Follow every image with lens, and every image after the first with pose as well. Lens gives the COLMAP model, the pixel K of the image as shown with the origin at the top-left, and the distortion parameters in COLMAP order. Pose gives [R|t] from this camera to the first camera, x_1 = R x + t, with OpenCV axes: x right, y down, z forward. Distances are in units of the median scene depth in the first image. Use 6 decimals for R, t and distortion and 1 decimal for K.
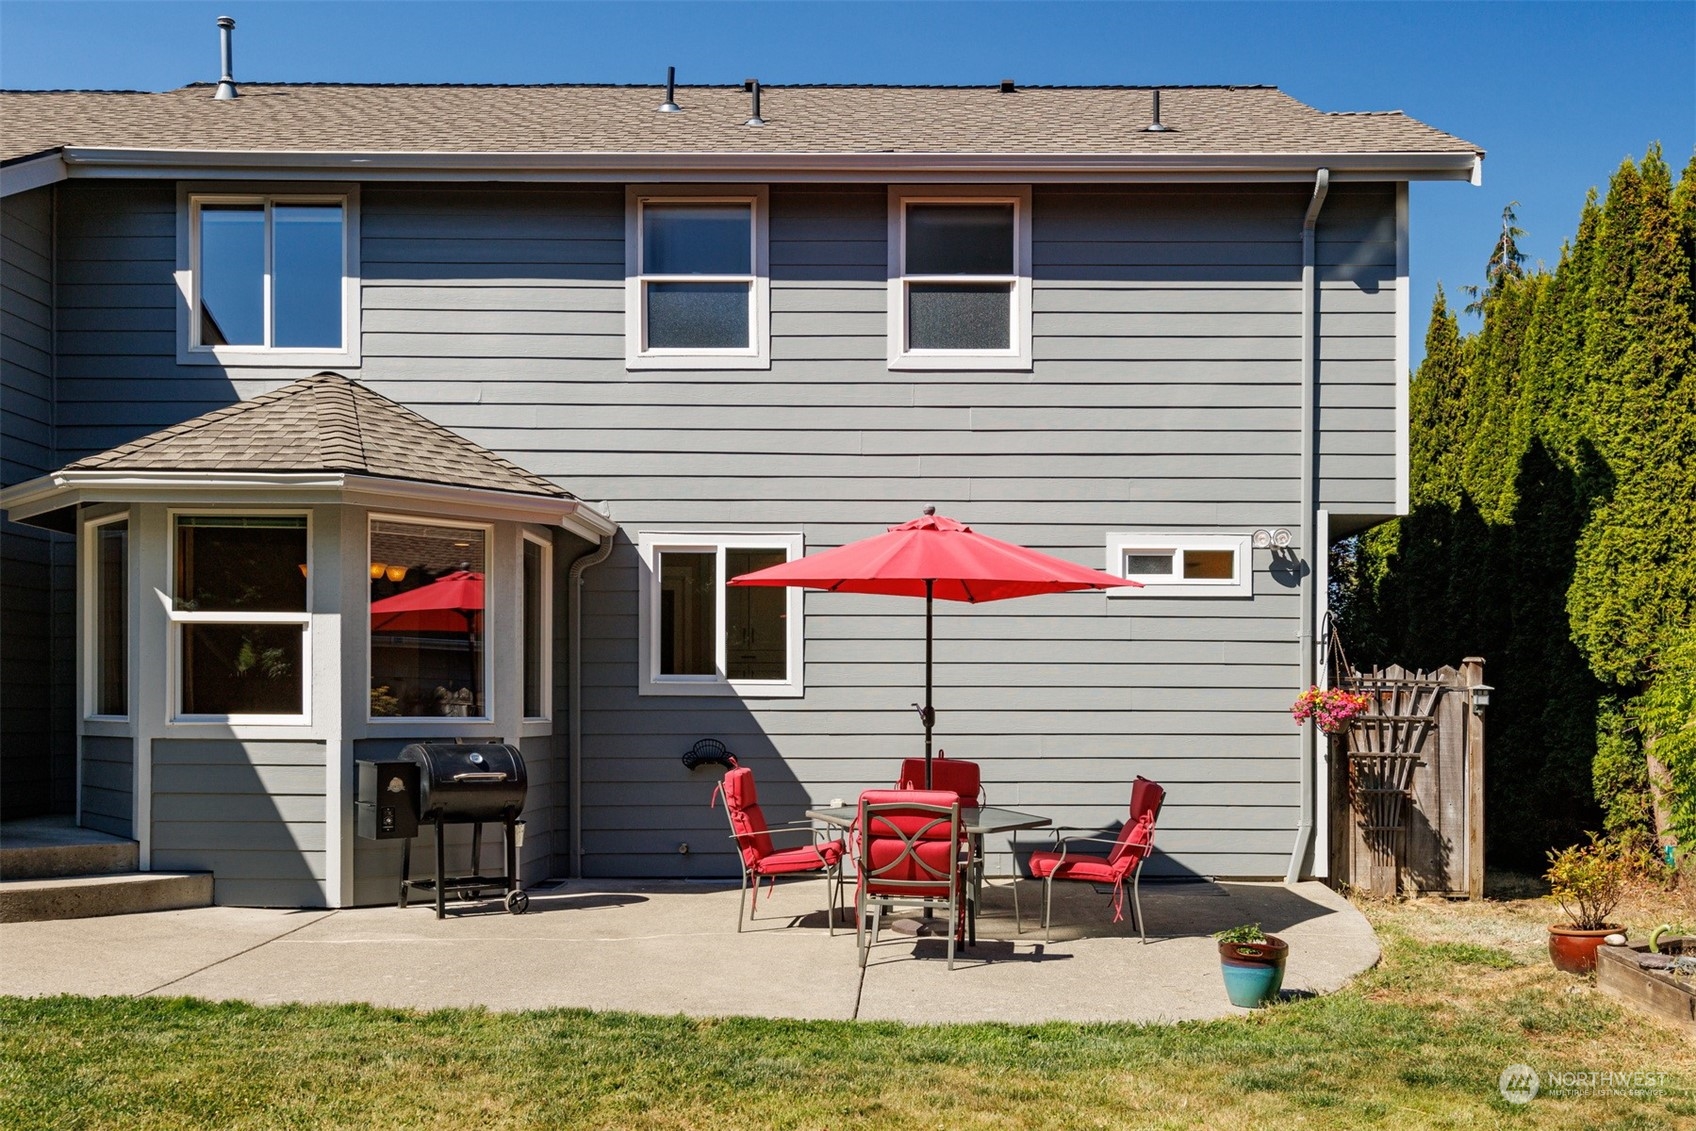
lens RADIAL K [[1517.4, 0, 869.2], [0, 1517.4, 671.8], [0, 0, 1]] dist [-0.000202, 0.009435]
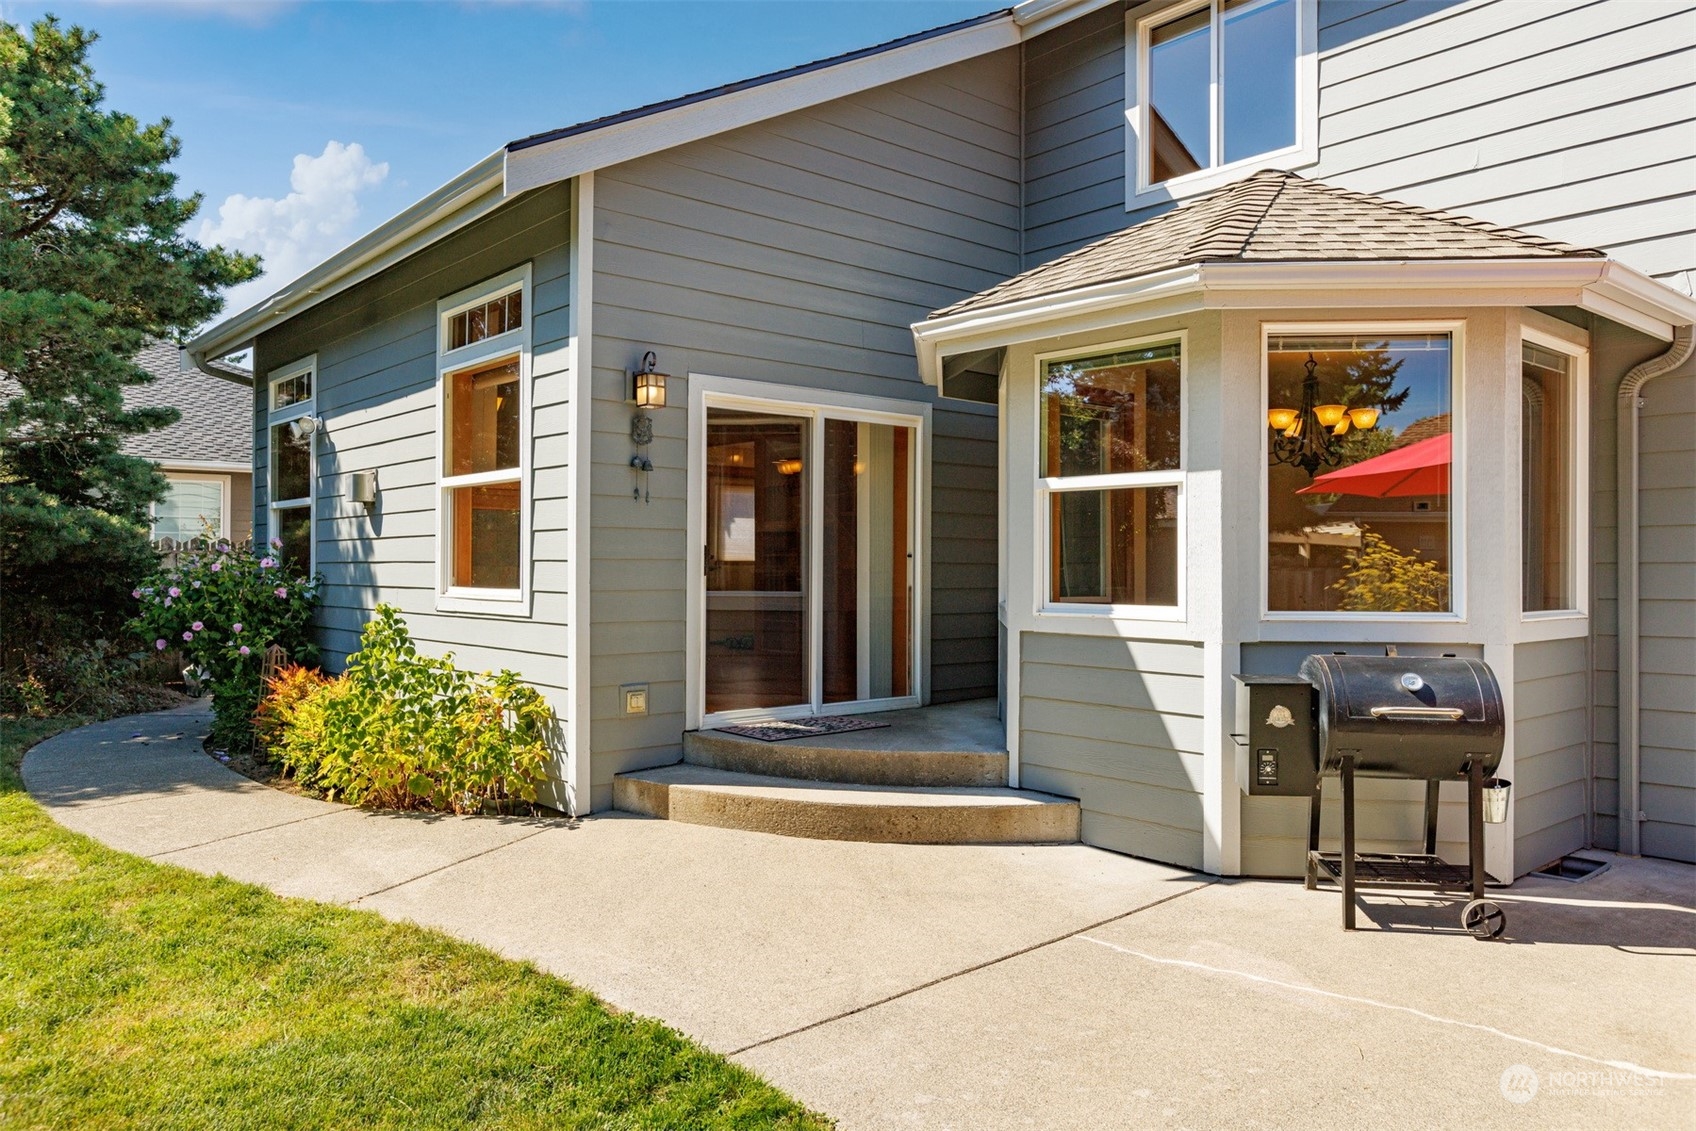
lens RADIAL K [[1168.7, 0, 869.1], [0, 1168.7, 571.6], [0, 0, 1]] dist [-0.001736, 0.003810]
pose [[0.672416, 0.000700, -0.740174, -0.045893], [0.016664, 0.999732, 0.016084, -0.000863], [0.739986, -0.023149, 0.672224, 0.463432]]
